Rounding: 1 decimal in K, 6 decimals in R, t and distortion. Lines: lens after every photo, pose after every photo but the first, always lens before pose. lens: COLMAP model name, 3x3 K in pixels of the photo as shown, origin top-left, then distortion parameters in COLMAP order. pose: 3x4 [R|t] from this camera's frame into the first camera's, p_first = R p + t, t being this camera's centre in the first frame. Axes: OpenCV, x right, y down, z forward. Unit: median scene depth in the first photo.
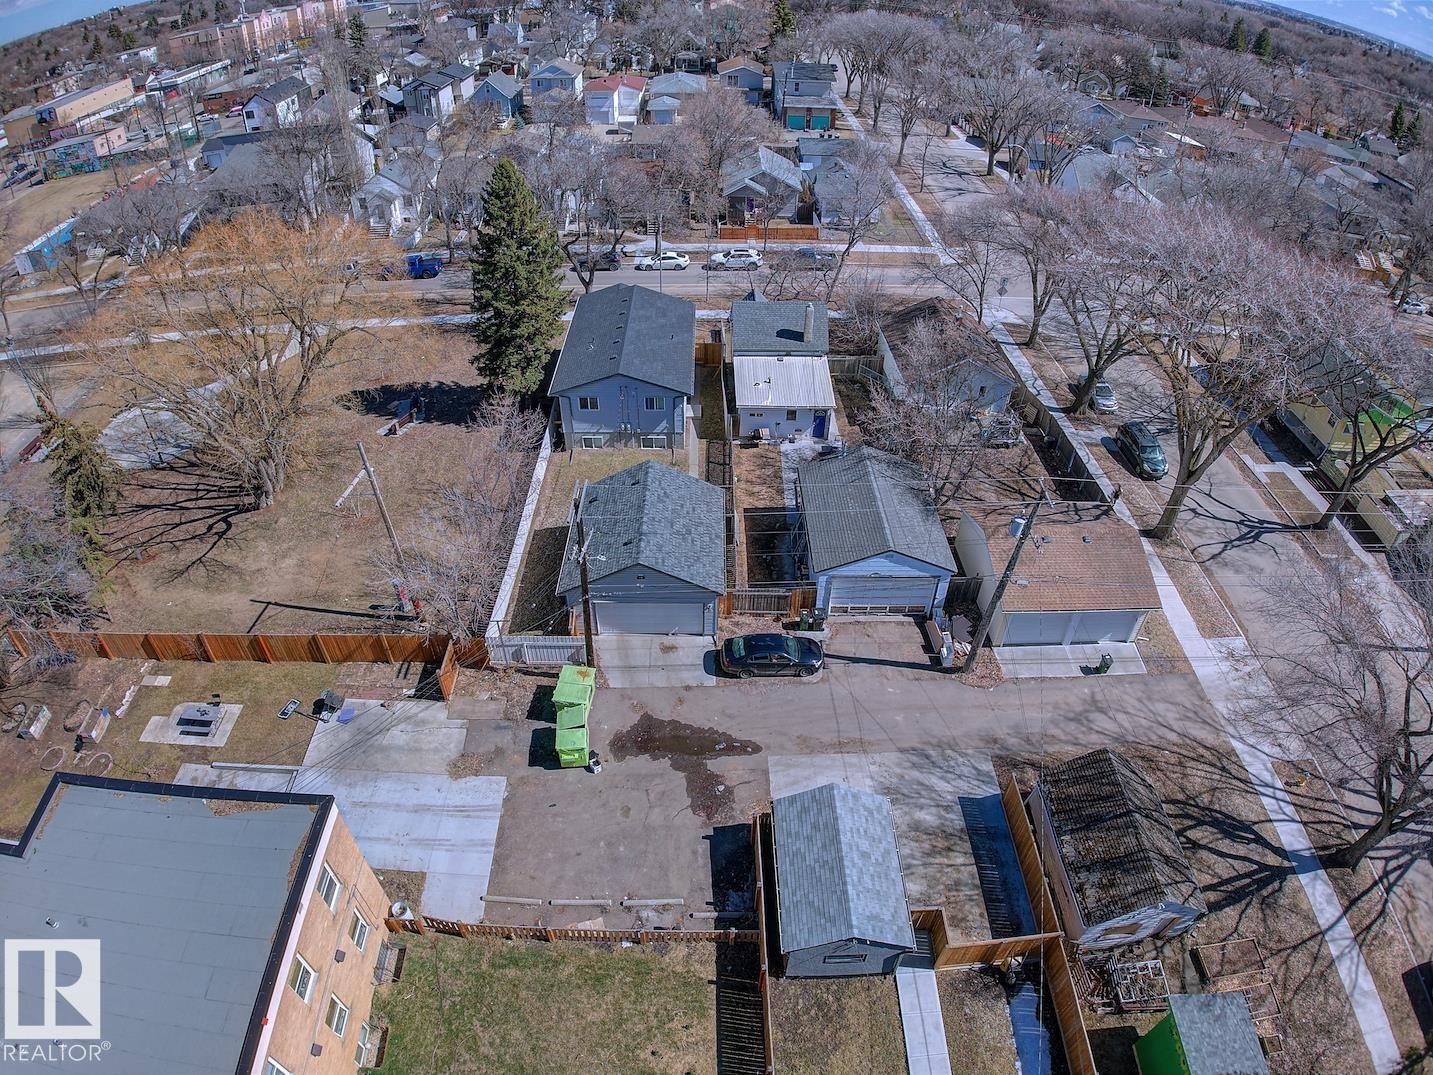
lens RADIAL K [[821.1, 0, 713.1], [0, 821.1, 536.3], [0, 0, 1]] dist [-0.179353, 0.026285]
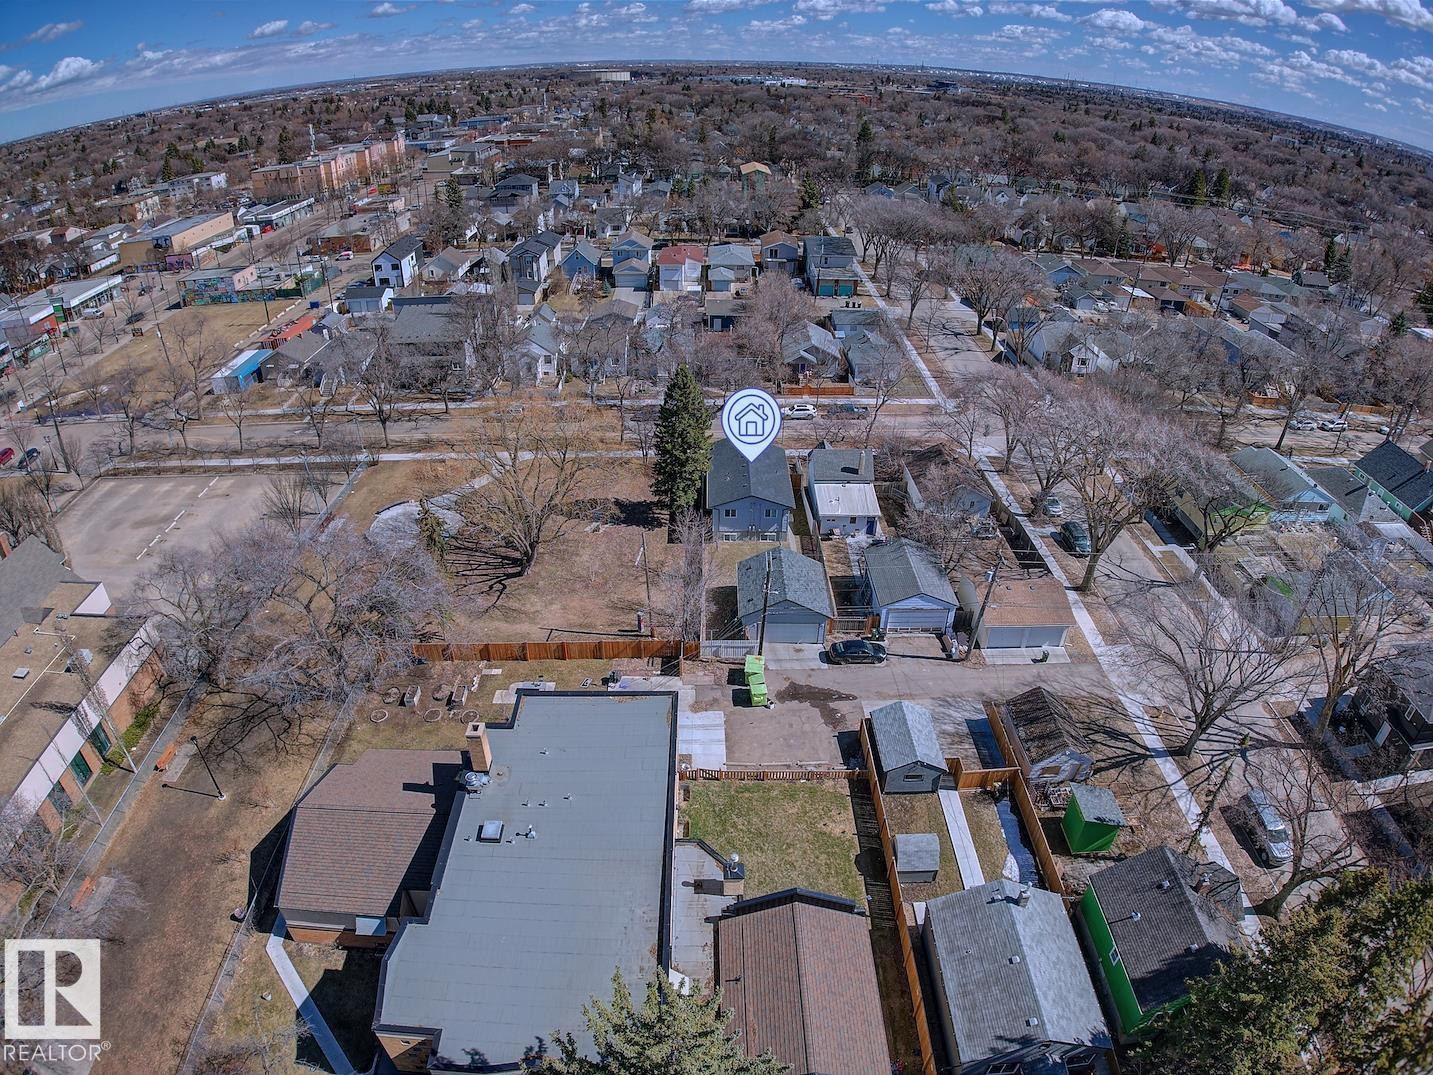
lens RADIAL K [[833.8, 0, 709.5], [0, 833.8, 545.4], [0, 0, 1]] dist [-0.160830, 0.000730]
pose [[0.999998, -0.001297, -0.001542, -0.225617], [0.001100, 0.992534, -0.121963, 0.120277], [0.001688, 0.121961, 0.992533, -0.749329]]
